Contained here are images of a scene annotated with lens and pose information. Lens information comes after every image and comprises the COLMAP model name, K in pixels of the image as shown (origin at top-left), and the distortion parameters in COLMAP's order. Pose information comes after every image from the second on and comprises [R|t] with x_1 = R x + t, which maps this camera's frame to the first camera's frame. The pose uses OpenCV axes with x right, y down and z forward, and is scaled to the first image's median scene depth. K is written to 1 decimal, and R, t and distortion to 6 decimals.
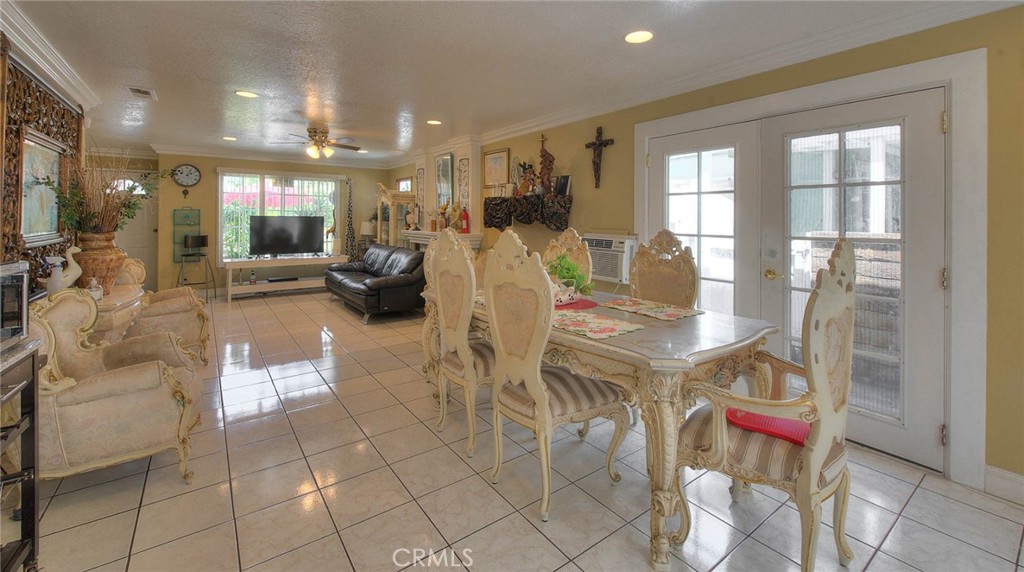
lens RADIAL K [[418.4, 0, 516.0], [0, 418.4, 217.0], [0, 0, 1]] dist [-0.012677, -0.000065]
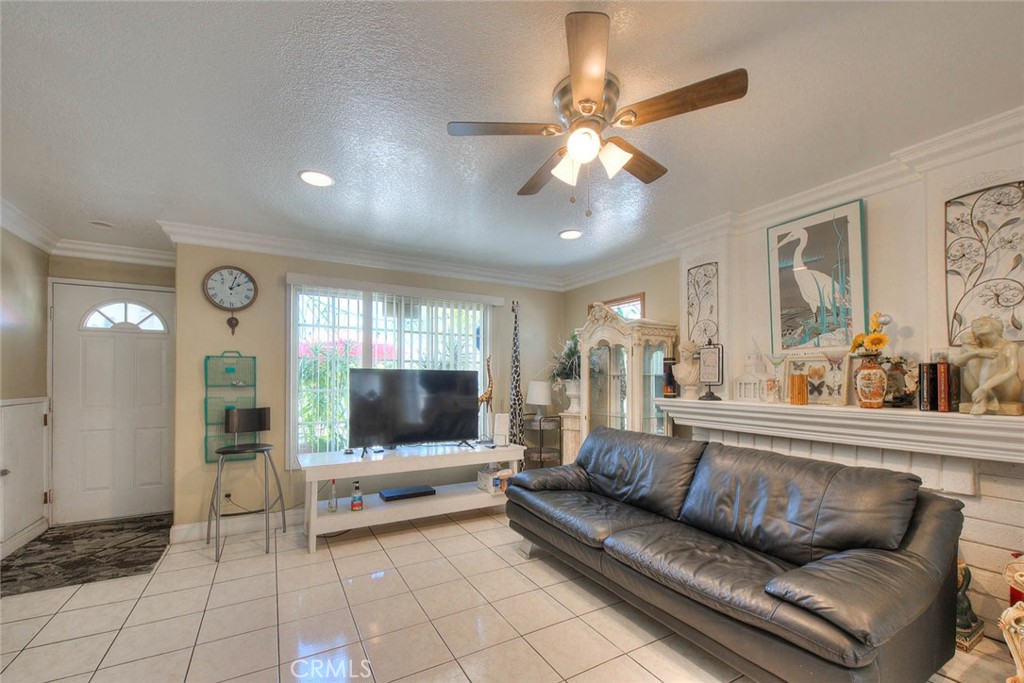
lens RADIAL K [[419.3, 0, 510.4], [0, 419.3, 375.1], [0, 0, 1]] dist [0.001265, -0.001361]
pose [[0.992971, -0.000781, -0.118358, -0.387068], [-0.001086, 0.999876, -0.015708, 0.012848], [0.118356, 0.015727, 0.992847, 0.521128]]
